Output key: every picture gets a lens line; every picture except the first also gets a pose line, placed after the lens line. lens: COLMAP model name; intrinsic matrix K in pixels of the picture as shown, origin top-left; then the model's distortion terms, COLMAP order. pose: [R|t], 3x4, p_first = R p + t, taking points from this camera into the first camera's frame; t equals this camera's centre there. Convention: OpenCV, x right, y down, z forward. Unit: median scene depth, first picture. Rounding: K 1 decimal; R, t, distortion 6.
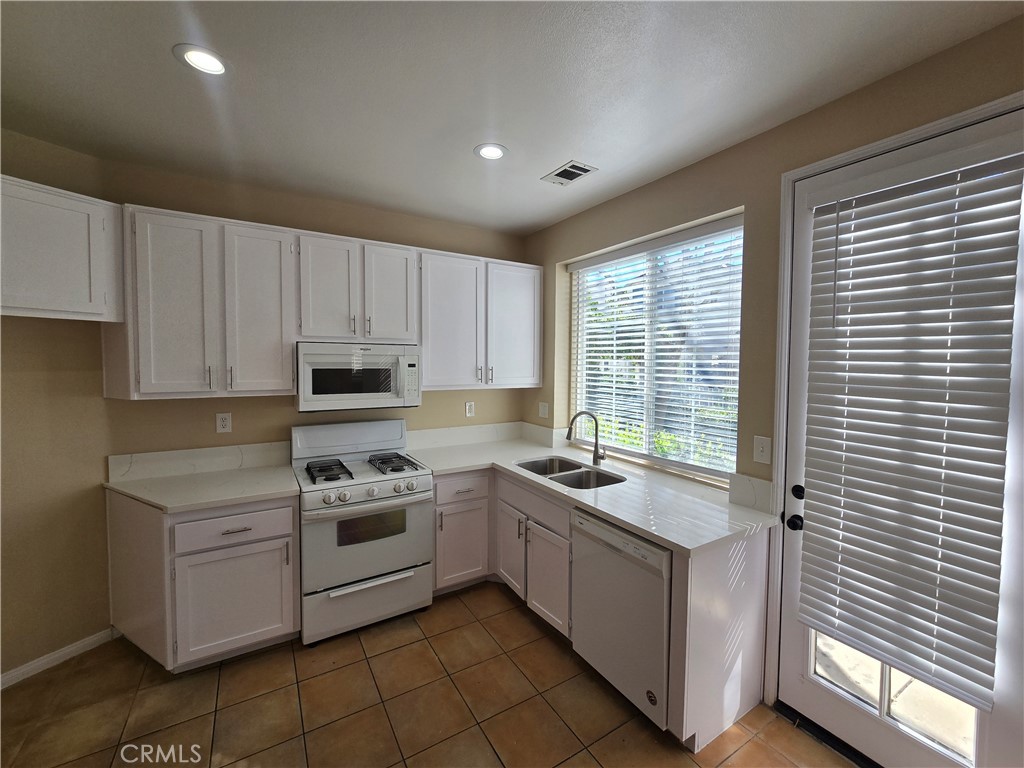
lens RADIAL K [[418.5, 0, 512.6], [0, 418.5, 376.1], [0, 0, 1]] dist [-0.003767, 0.000006]
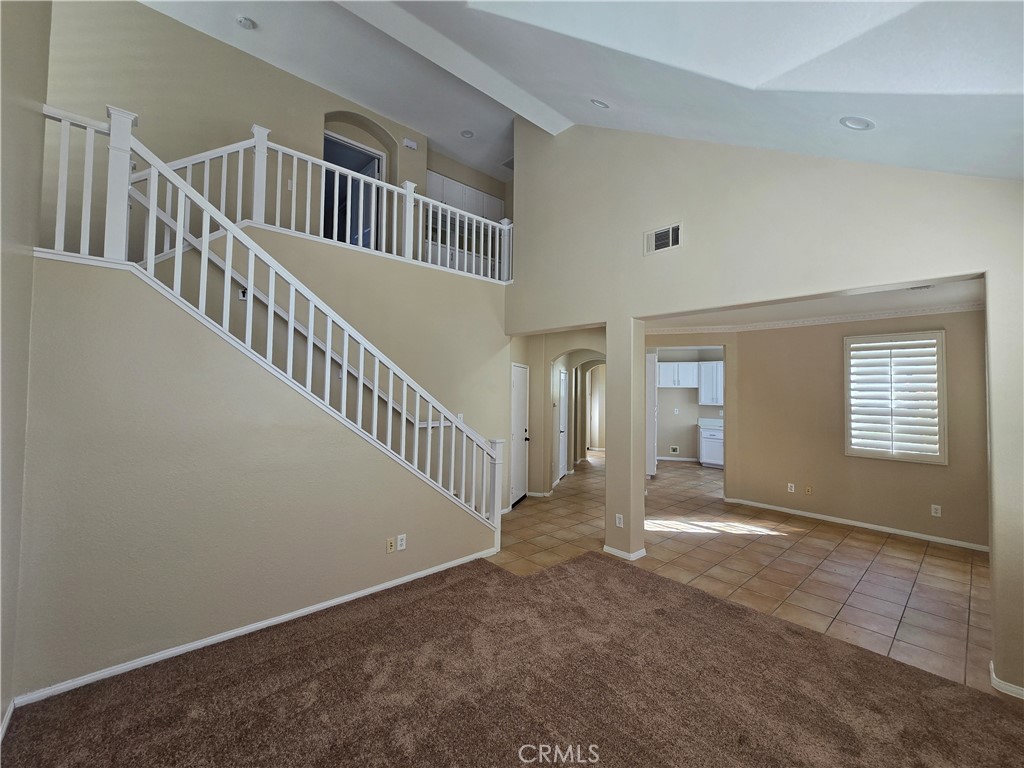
lens RADIAL K [[418.5, 0, 512.6], [0, 418.5, 376.1], [0, 0, 1]] dist [-0.003767, 0.000006]
pose [[0.178895, -0.038435, -0.983117, 2.776973], [-0.052089, 0.997465, -0.048474, 0.062150], [0.982488, 0.059881, 0.176439, -1.576279]]
